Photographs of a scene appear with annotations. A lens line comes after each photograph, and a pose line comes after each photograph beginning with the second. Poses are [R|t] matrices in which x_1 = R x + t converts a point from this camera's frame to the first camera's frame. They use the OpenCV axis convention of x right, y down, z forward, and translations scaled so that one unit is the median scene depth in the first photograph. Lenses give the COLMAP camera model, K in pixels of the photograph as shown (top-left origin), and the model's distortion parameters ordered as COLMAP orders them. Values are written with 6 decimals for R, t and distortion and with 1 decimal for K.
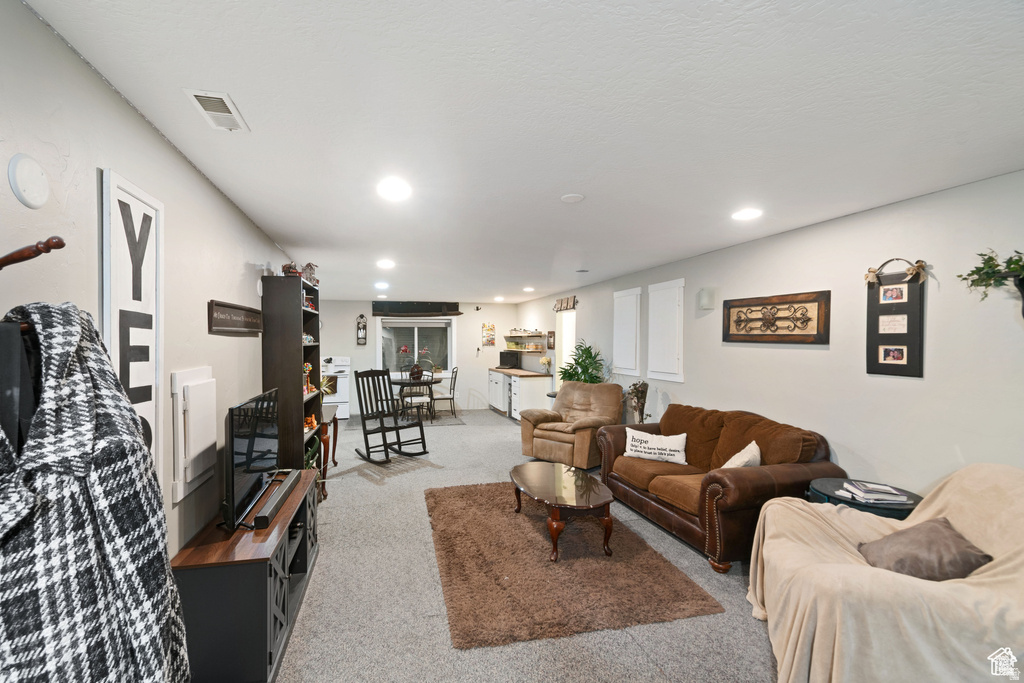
lens RADIAL K [[449.4, 0, 509.3], [0, 449.4, 343.5], [0, 0, 1]] dist [-0.000493, -0.000814]
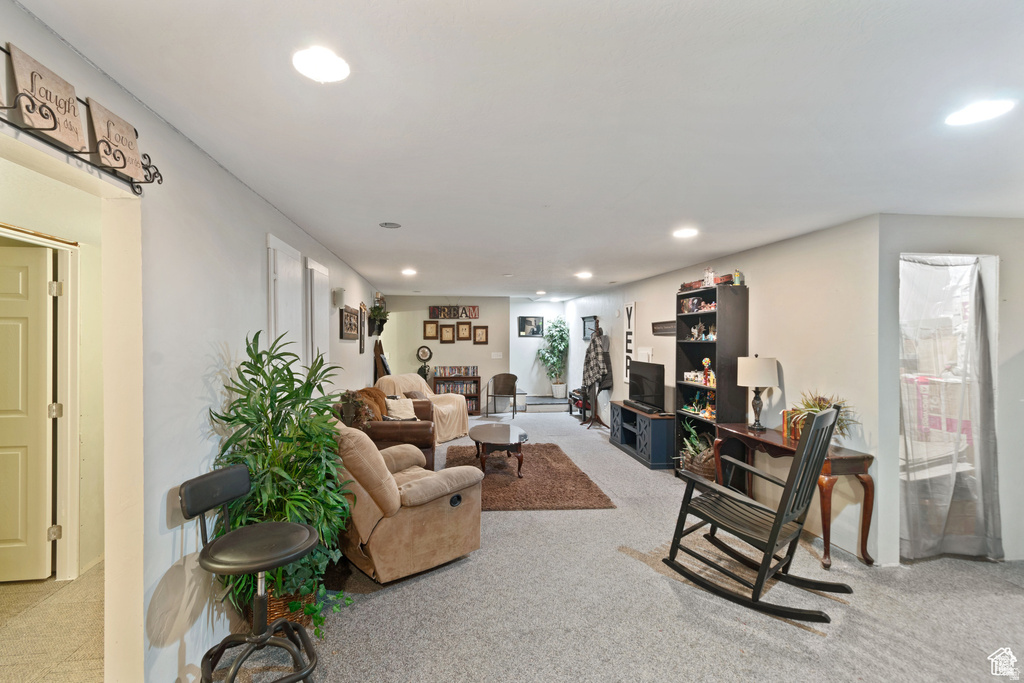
lens RADIAL K [[449.4, 0, 510.8], [0, 449.4, 340.7], [0, 0, 1]] dist [-0.000493, -0.000814]
pose [[-0.991253, -0.002717, 0.131948, -0.078312], [-0.002089, 0.999986, 0.004901, -0.000605], [-0.131959, 0.004582, -0.991245, 1.493688]]
